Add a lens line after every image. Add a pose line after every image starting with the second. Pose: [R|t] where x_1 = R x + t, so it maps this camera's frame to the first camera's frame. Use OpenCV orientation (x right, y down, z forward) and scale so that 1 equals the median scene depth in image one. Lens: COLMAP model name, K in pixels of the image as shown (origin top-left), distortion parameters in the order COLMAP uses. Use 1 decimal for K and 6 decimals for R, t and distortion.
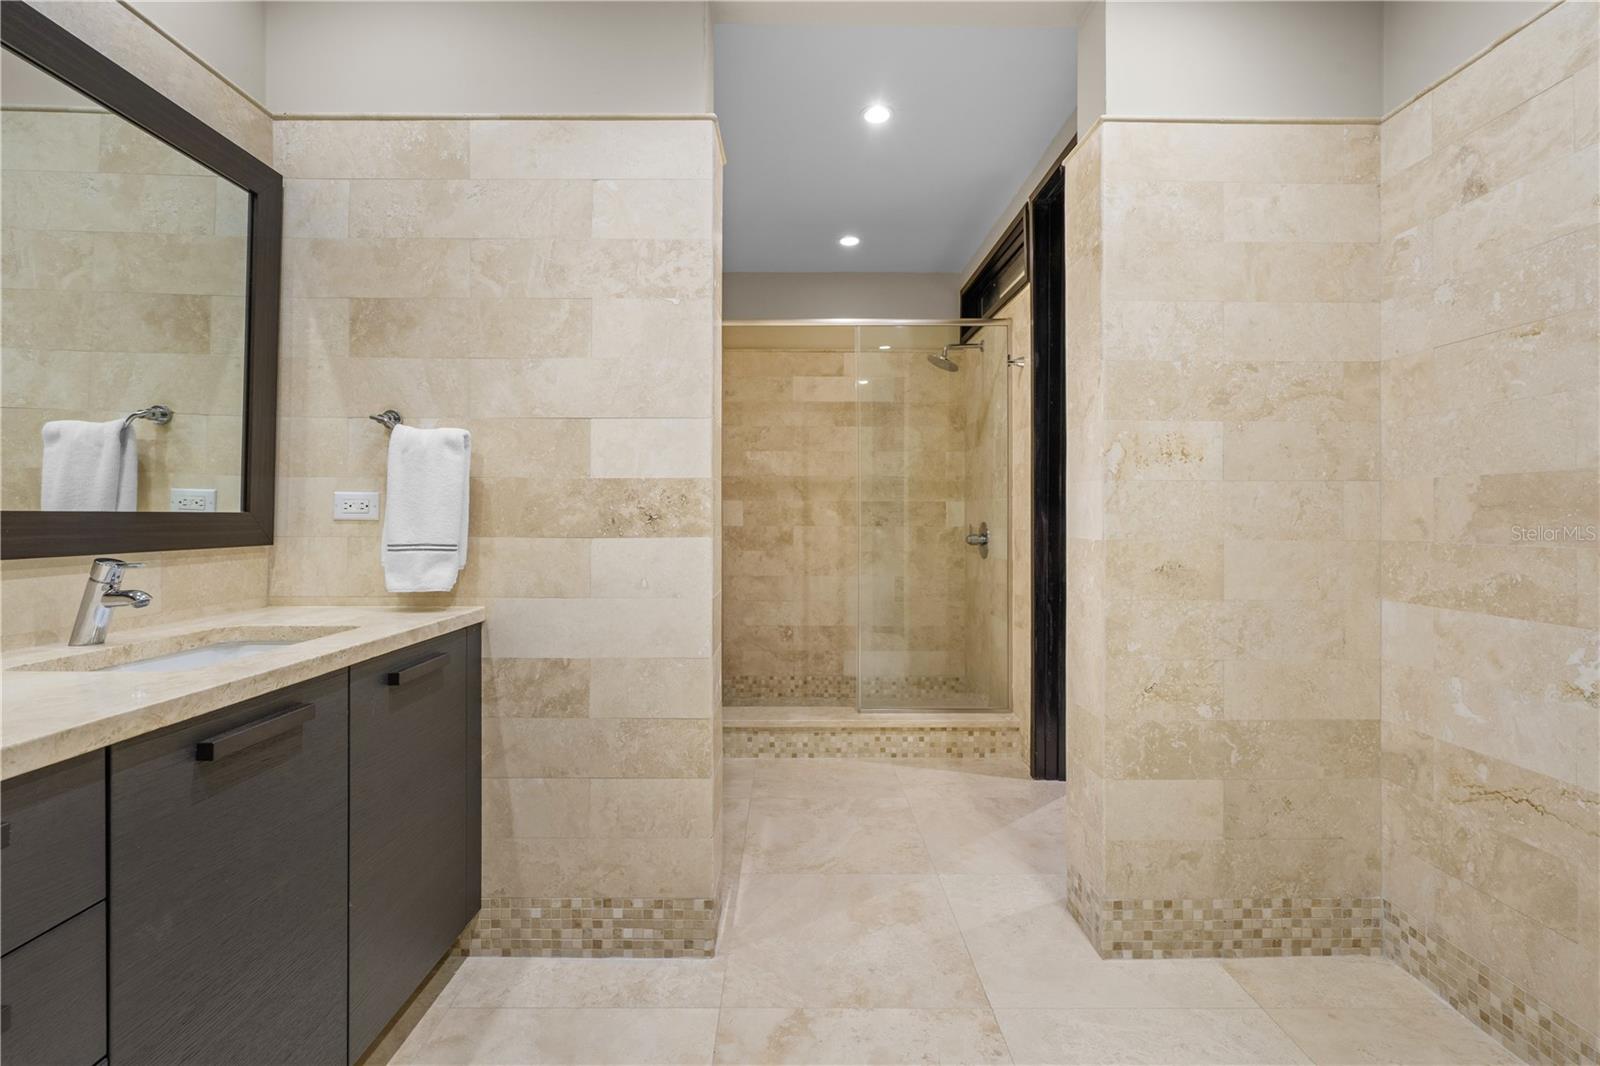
lens RADIAL K [[717.2, 0, 771.3], [0, 717.2, 513.6], [0, 0, 1]] dist [-0.009094, -0.000081]
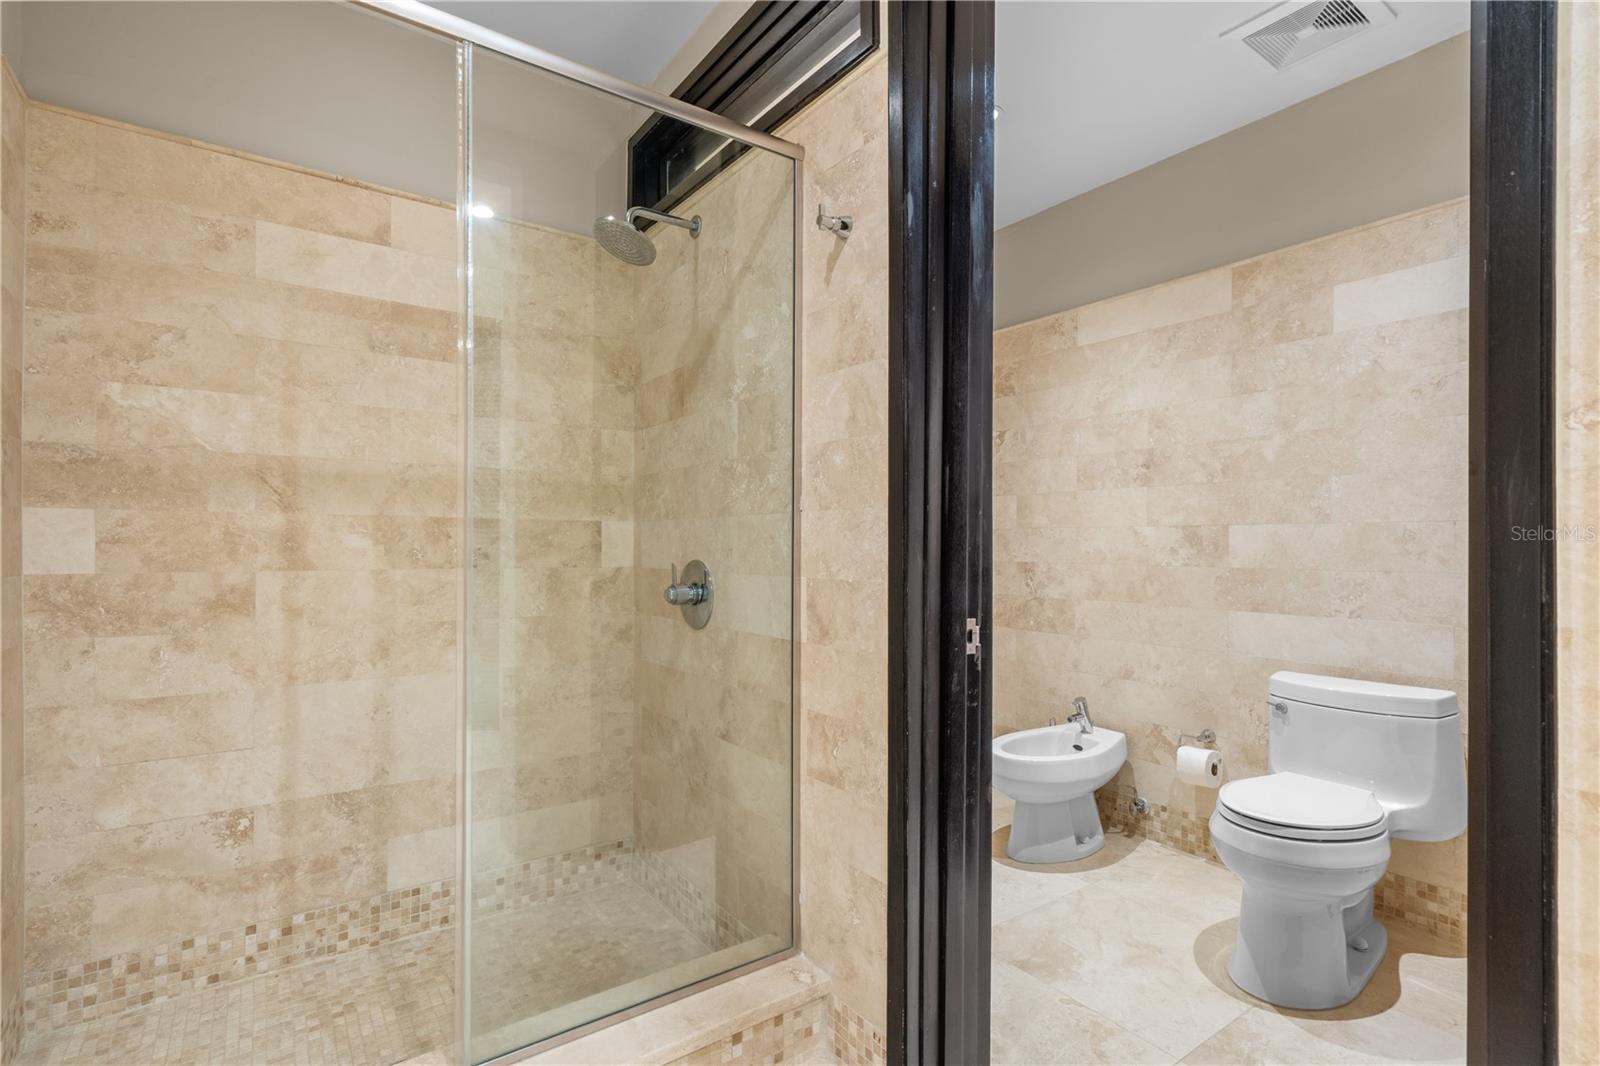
lens RADIAL K [[759.9, 0, 797.0], [0, 759.9, 539.7], [0, 0, 1]] dist [0.000153, 0.000317]
pose [[0.800188, 0.004090, 0.599735, 0.017388], [-0.004859, 0.999988, -0.000337, -0.003041], [-0.599730, -0.002645, 0.800198, 0.448207]]
